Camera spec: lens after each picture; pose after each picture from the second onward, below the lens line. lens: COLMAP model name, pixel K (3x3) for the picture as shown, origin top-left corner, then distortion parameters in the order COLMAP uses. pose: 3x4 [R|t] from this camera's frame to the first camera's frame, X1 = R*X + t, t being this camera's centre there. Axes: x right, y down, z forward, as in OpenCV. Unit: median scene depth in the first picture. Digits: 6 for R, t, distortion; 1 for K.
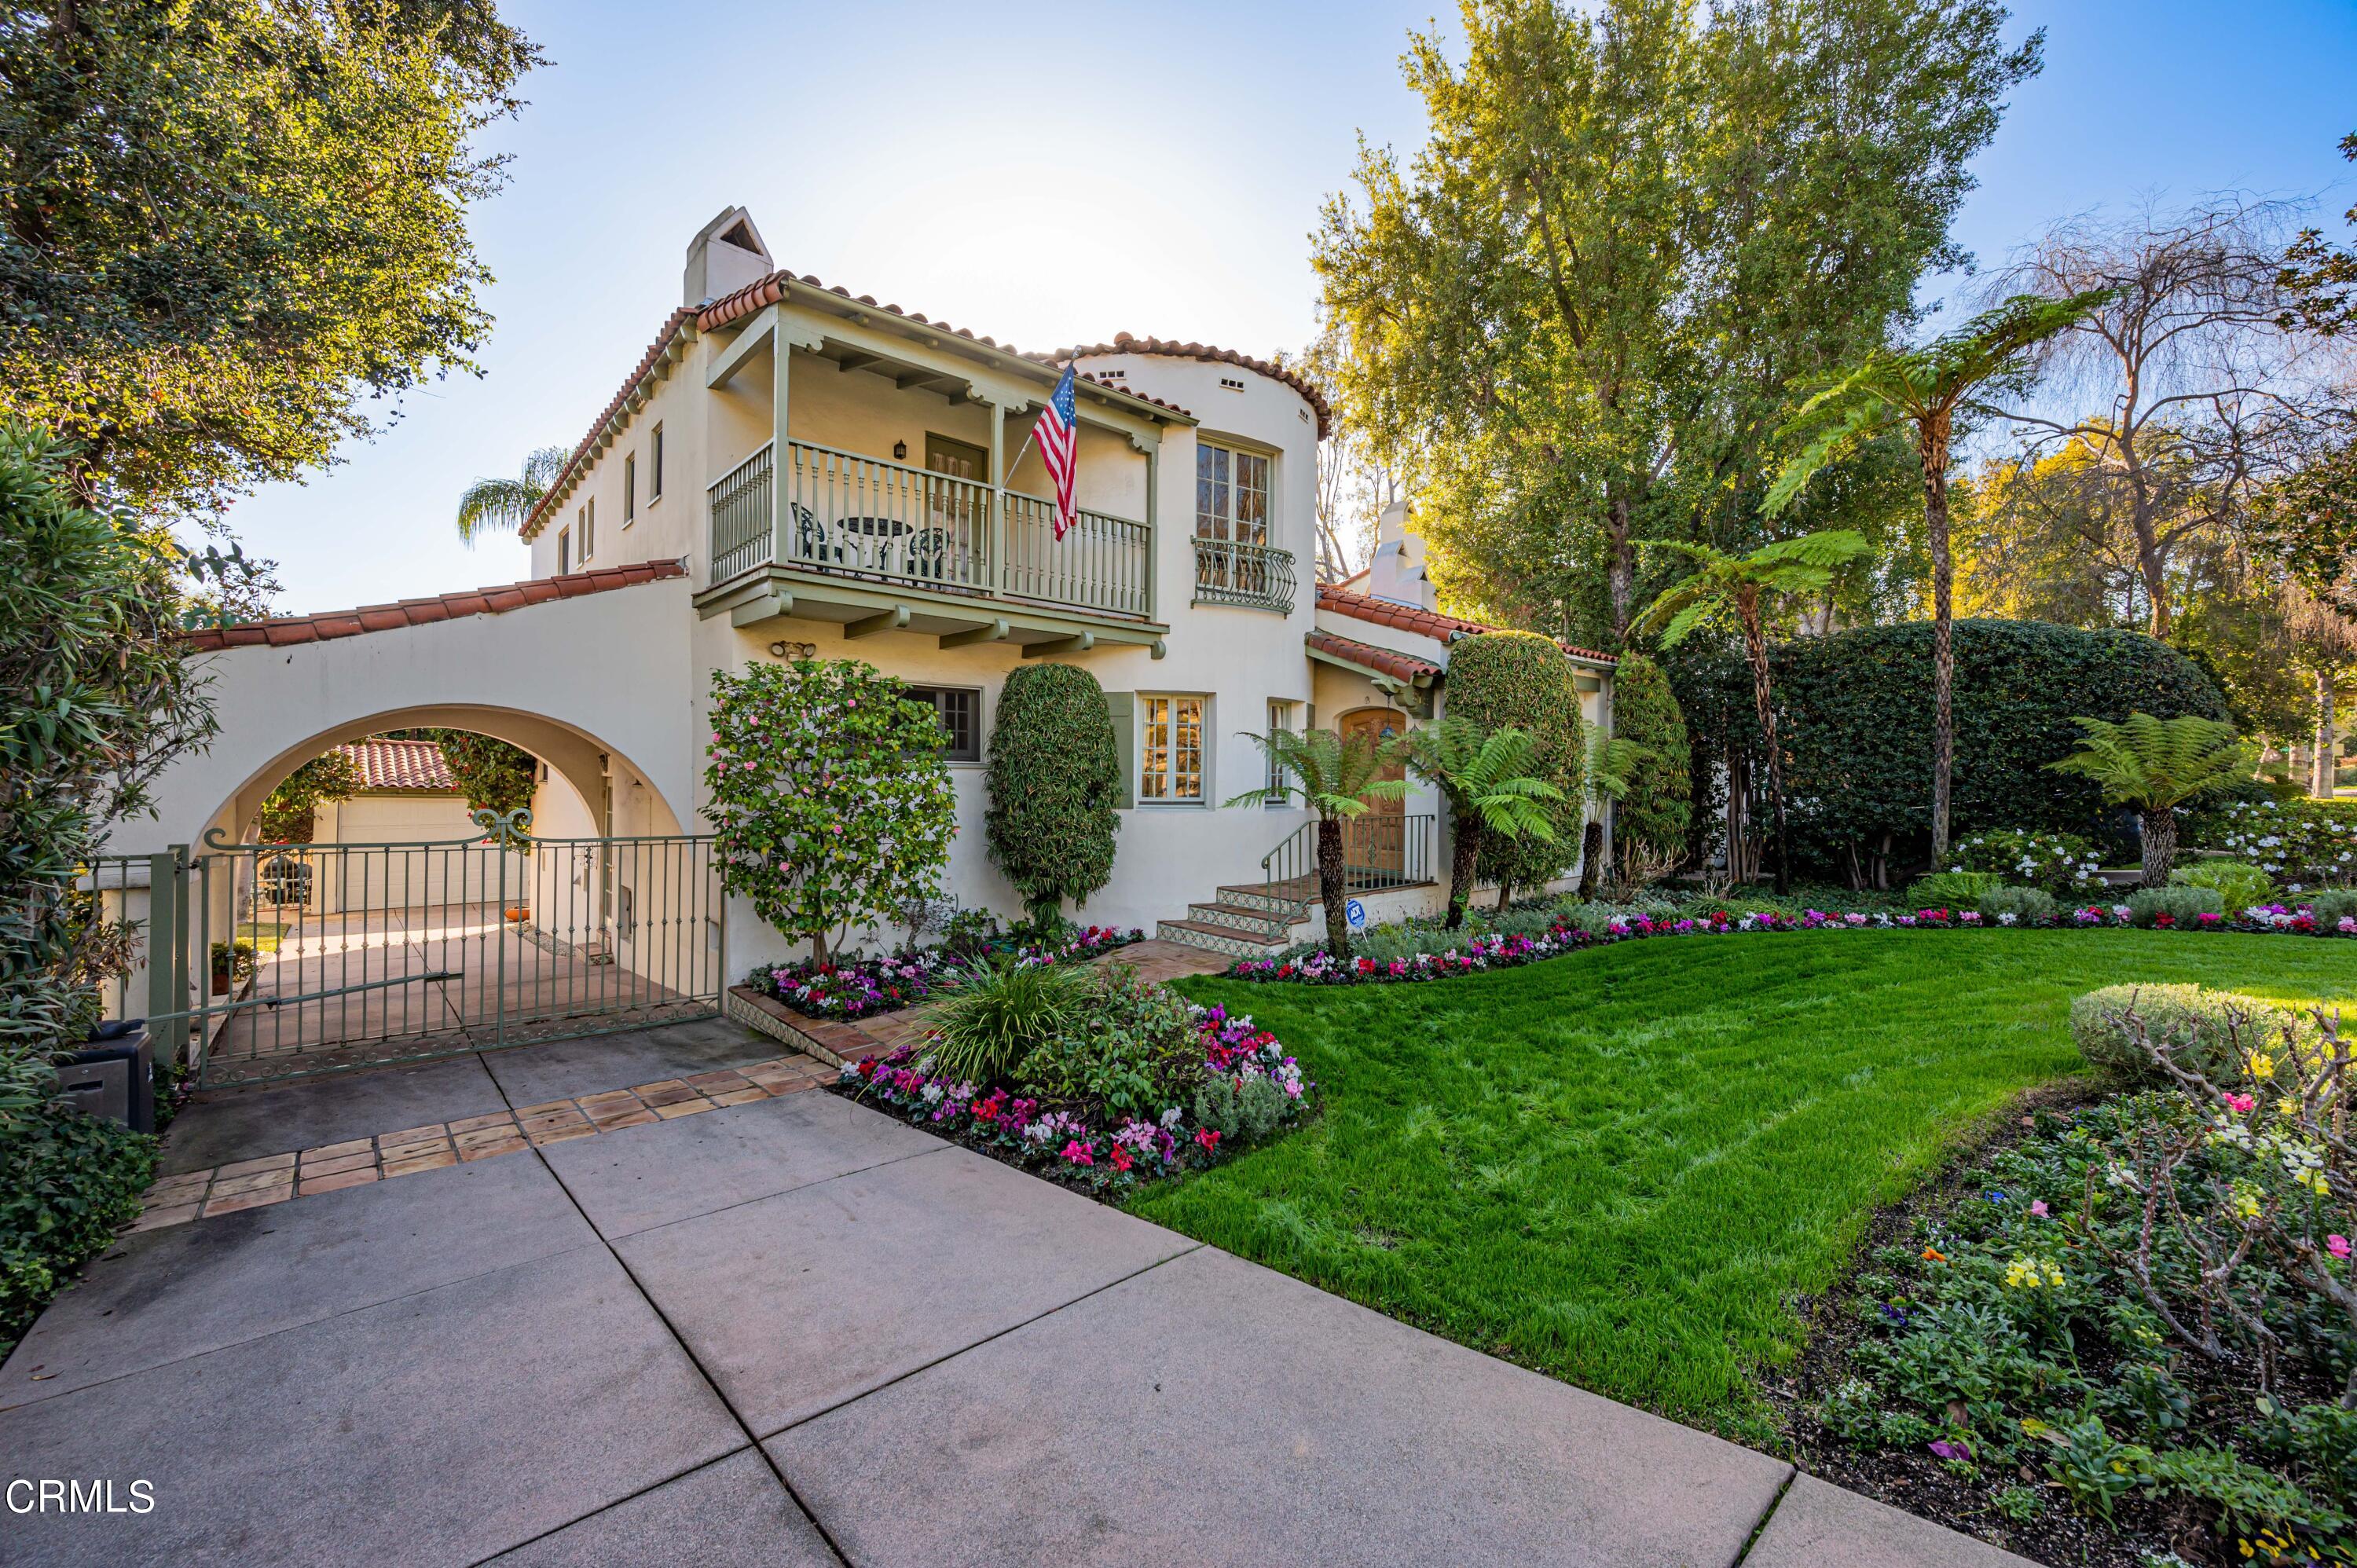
lens RADIAL K [[941.3, 0, 1181.4], [0, 941.3, 775.3], [0, 0, 1]] dist [0.001565, -0.000654]
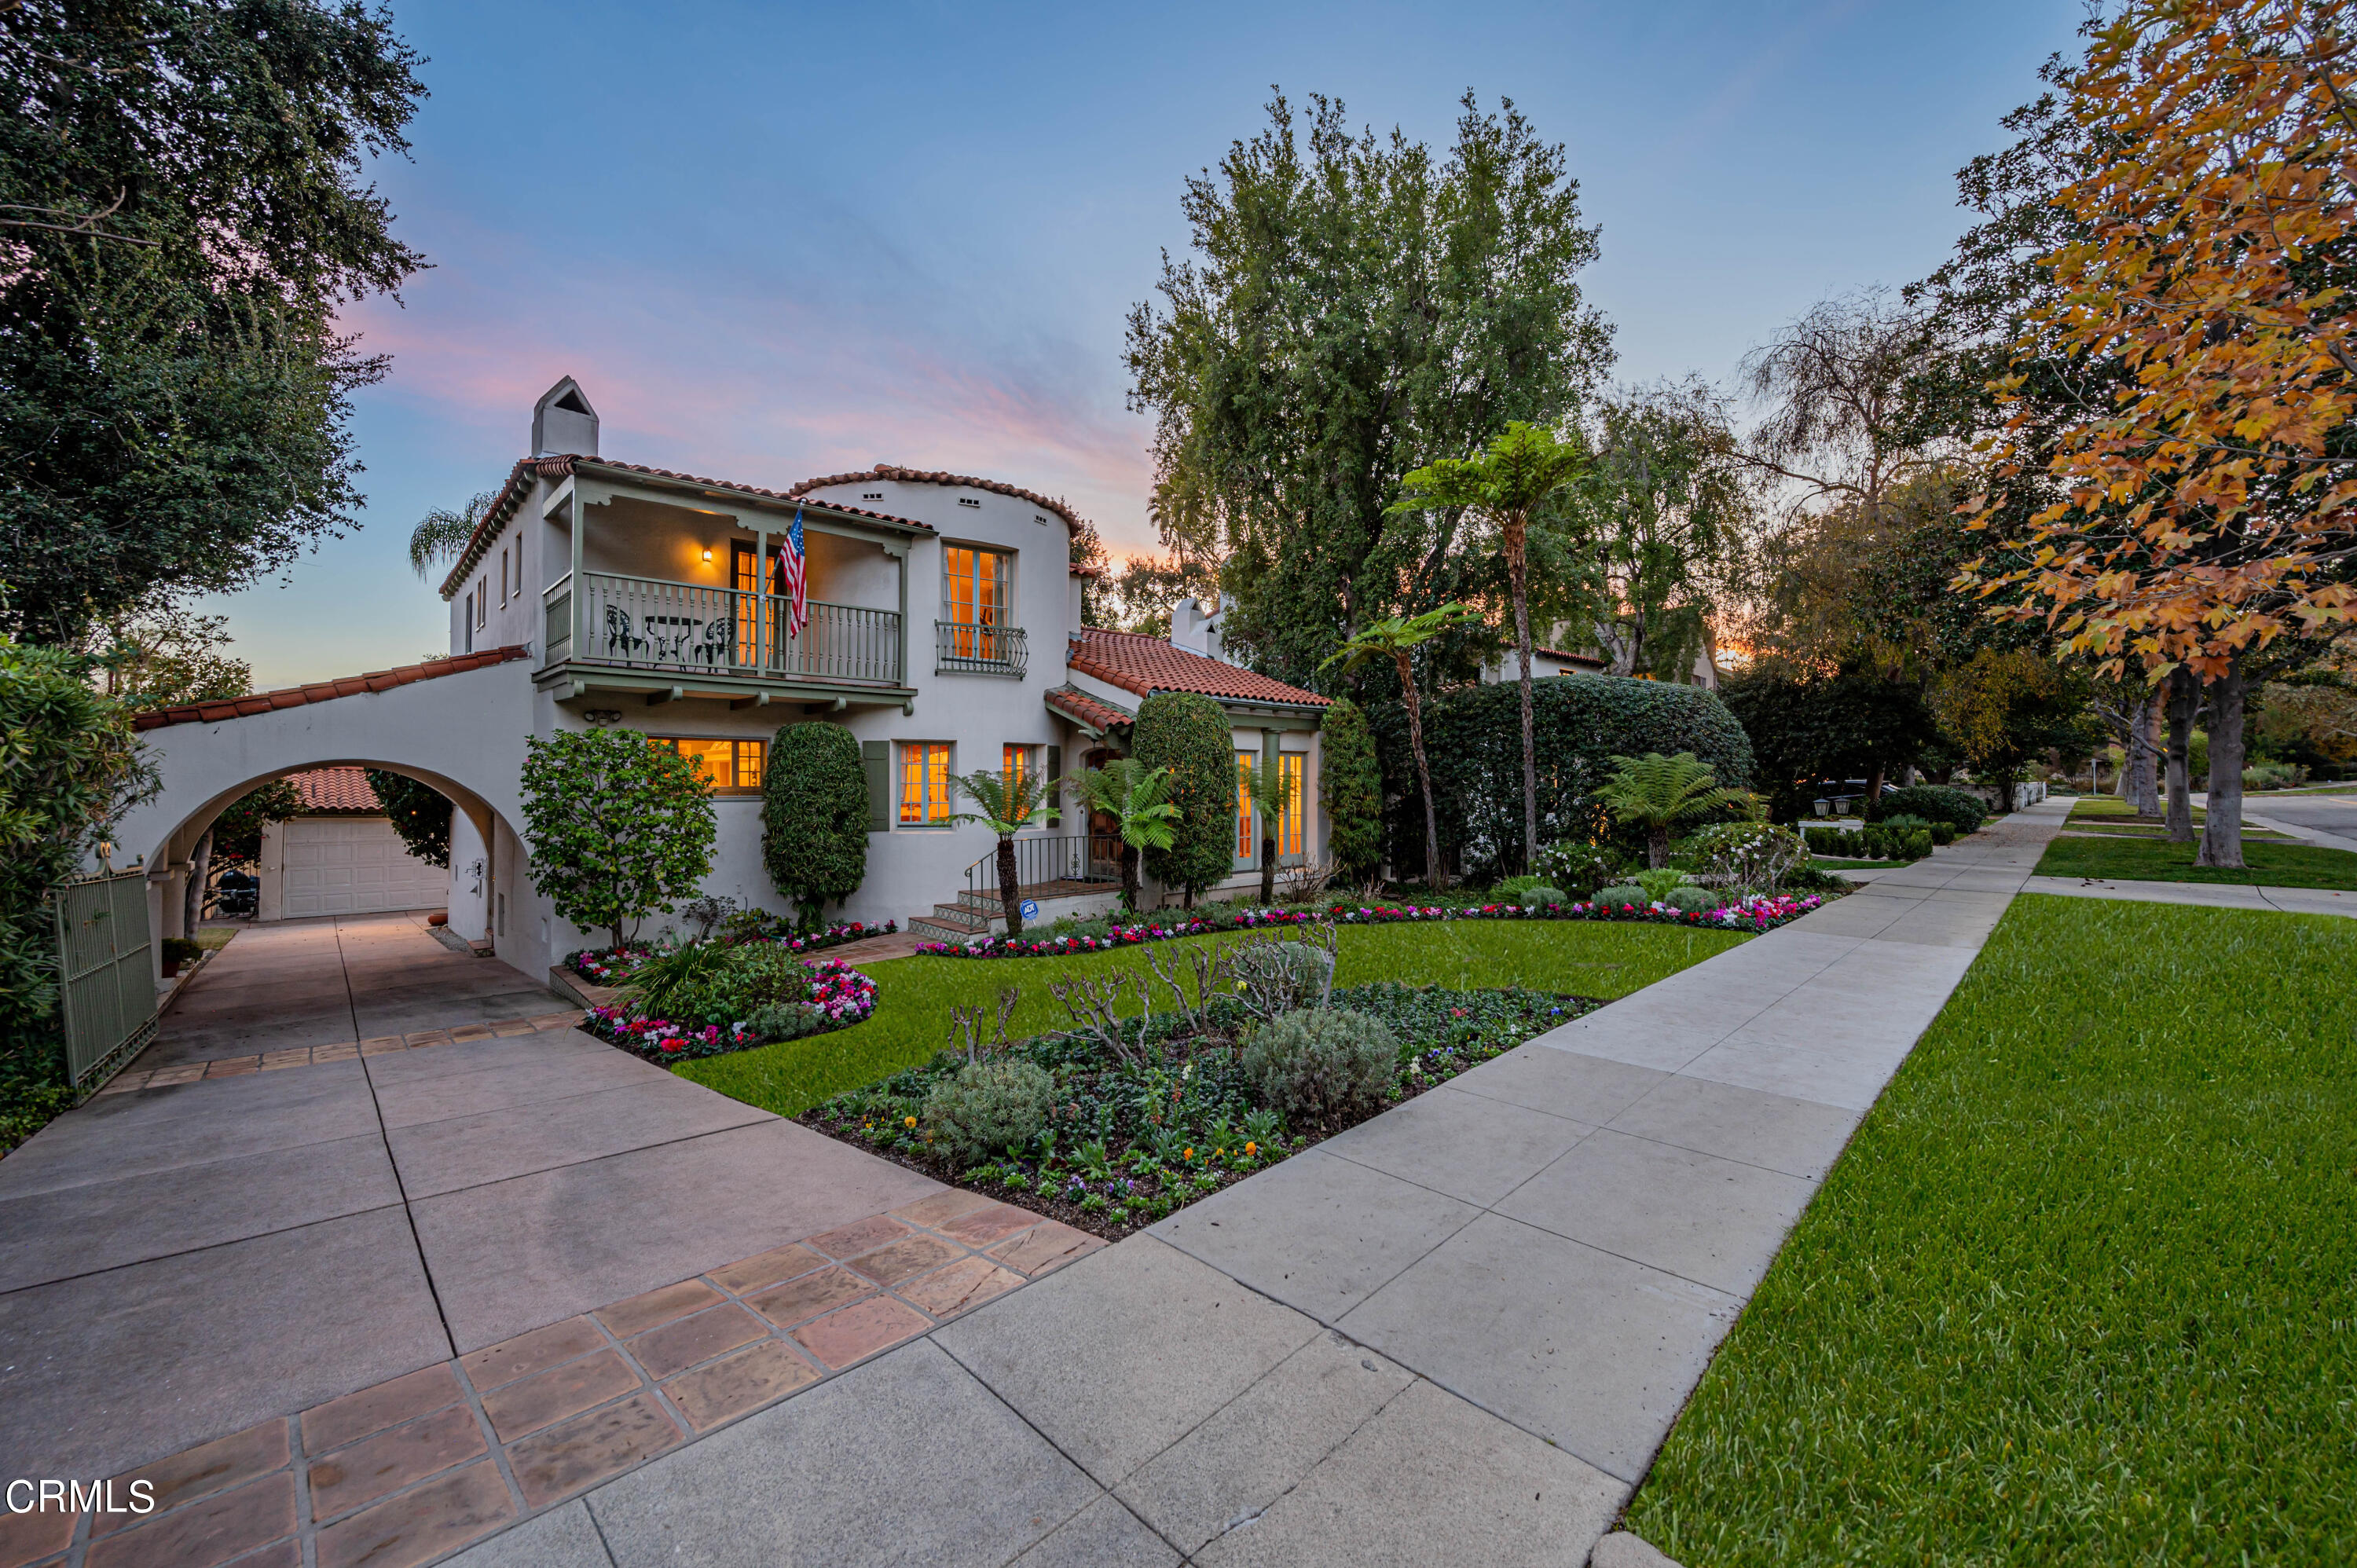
lens RADIAL K [[941.3, 0, 1180.4], [0, 941.3, 770.5], [0, 0, 1]] dist [0.001565, -0.000654]
pose [[0.999850, -0.005321, 0.016487, 0.343601], [0.005528, 0.999906, -0.012530, -0.030861], [-0.016419, 0.012620, 0.999786, -0.314619]]
